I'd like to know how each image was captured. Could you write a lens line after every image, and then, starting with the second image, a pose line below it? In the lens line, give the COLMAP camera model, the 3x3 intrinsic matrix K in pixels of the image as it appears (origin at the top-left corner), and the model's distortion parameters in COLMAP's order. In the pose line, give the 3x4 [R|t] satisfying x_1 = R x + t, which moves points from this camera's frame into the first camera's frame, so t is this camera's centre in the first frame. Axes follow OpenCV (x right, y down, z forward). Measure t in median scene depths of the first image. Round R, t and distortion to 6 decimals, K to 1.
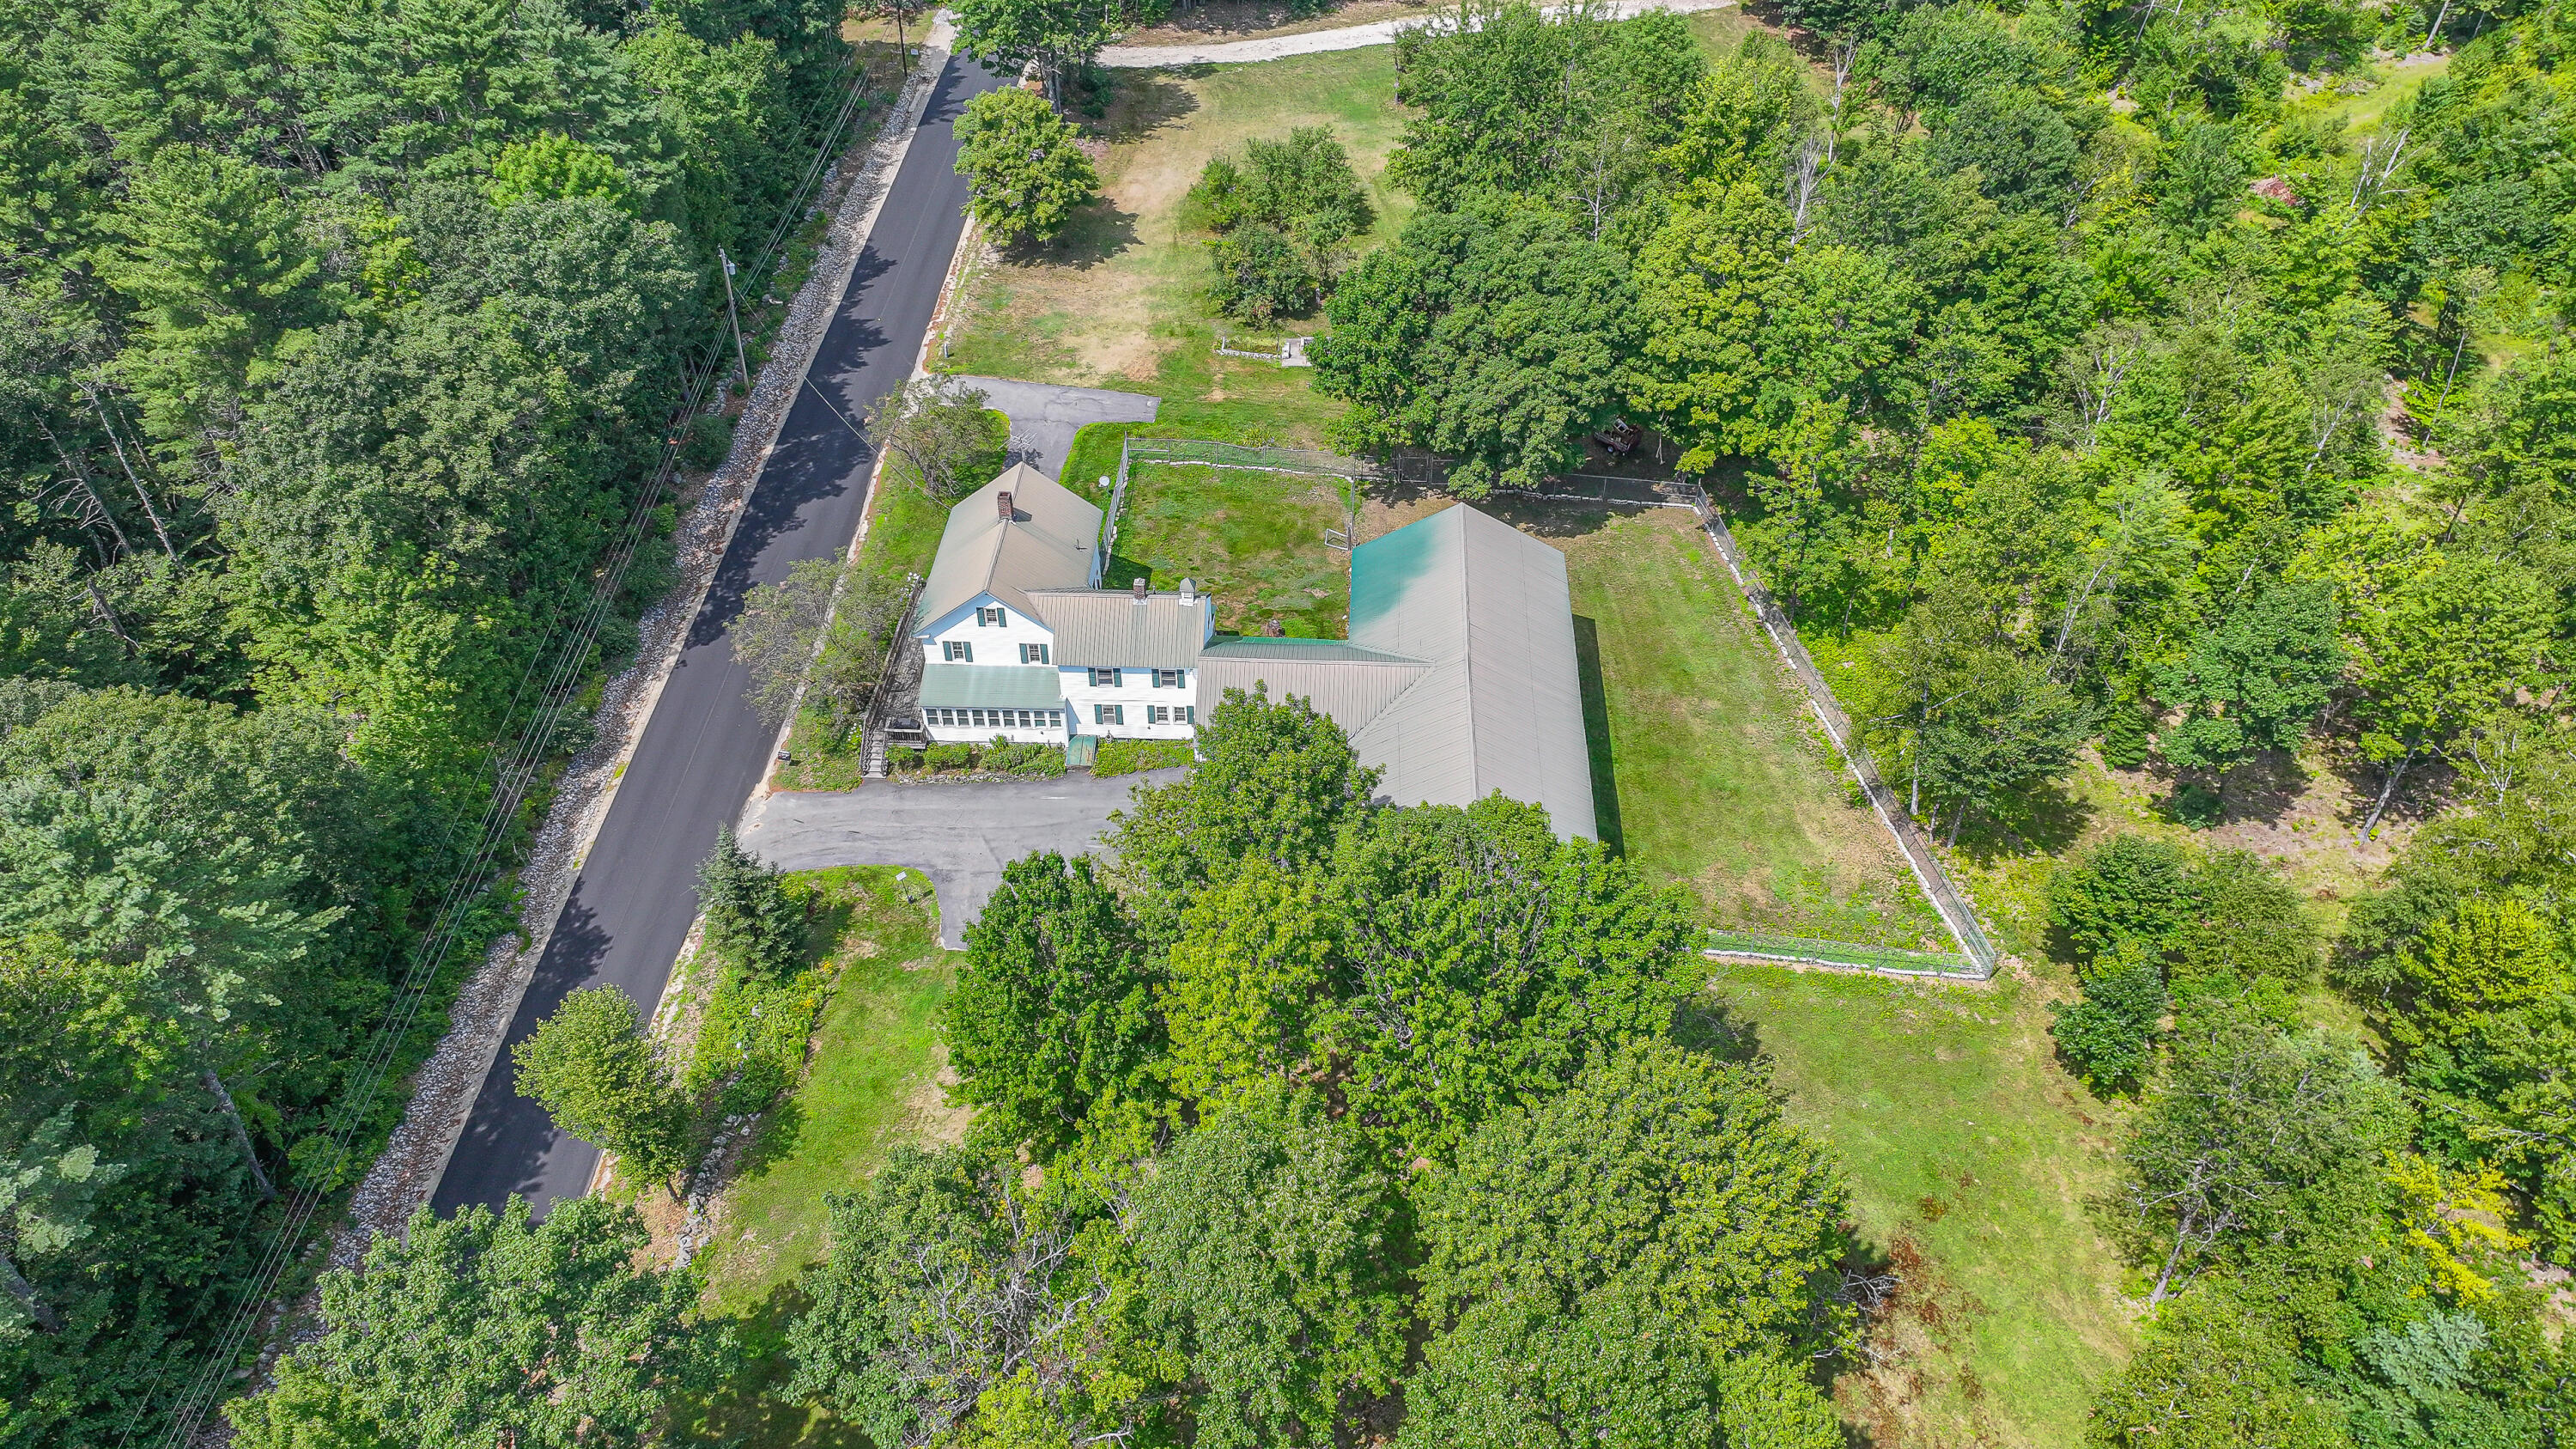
lens RADIAL K [[1824.6, 0, 1291.1], [0, 1824.6, 693.2], [0, 0, 1]] dist [0.004812, -0.004133]
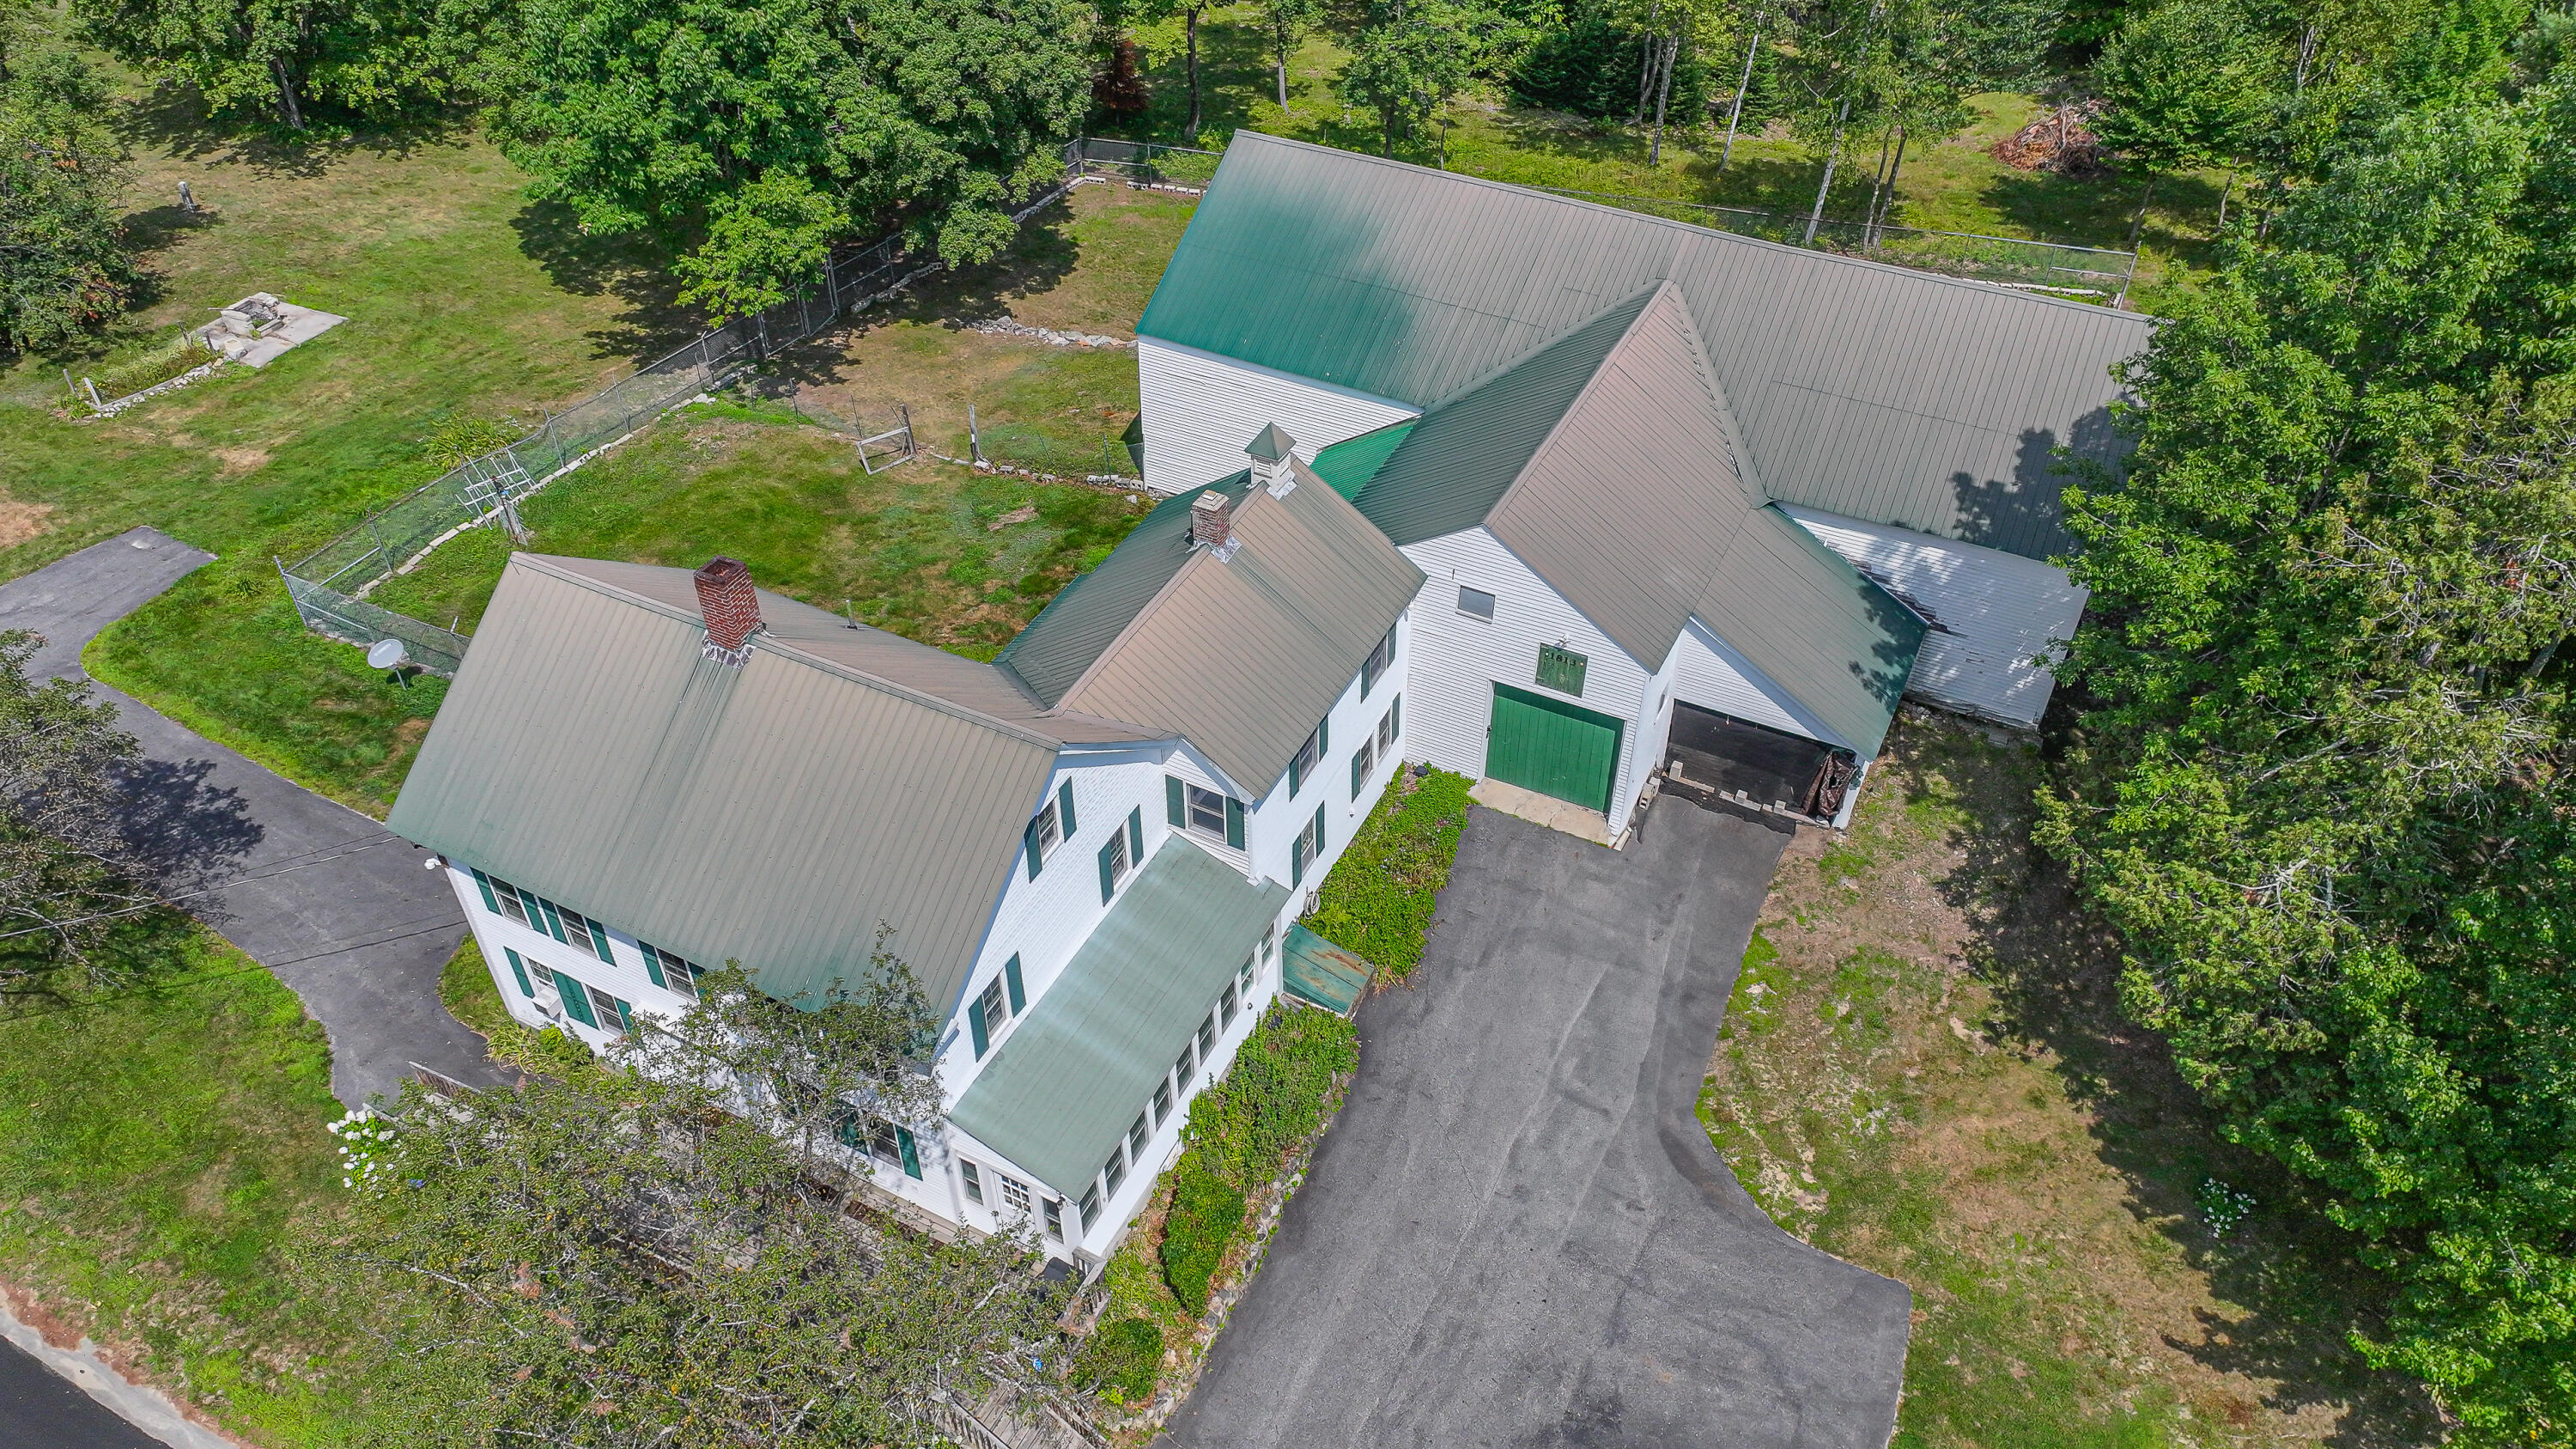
lens RADIAL K [[1822.6, 0, 1294.2], [0, 1822.6, 708.2], [0, 0, 1]] dist [0.000235, 0.012019]
pose [[0.405441, -0.588351, 0.699615, -0.333738], [0.596831, 0.750078, 0.284914, -0.115368], [-0.692395, 0.302036, 0.655258, 0.693758]]
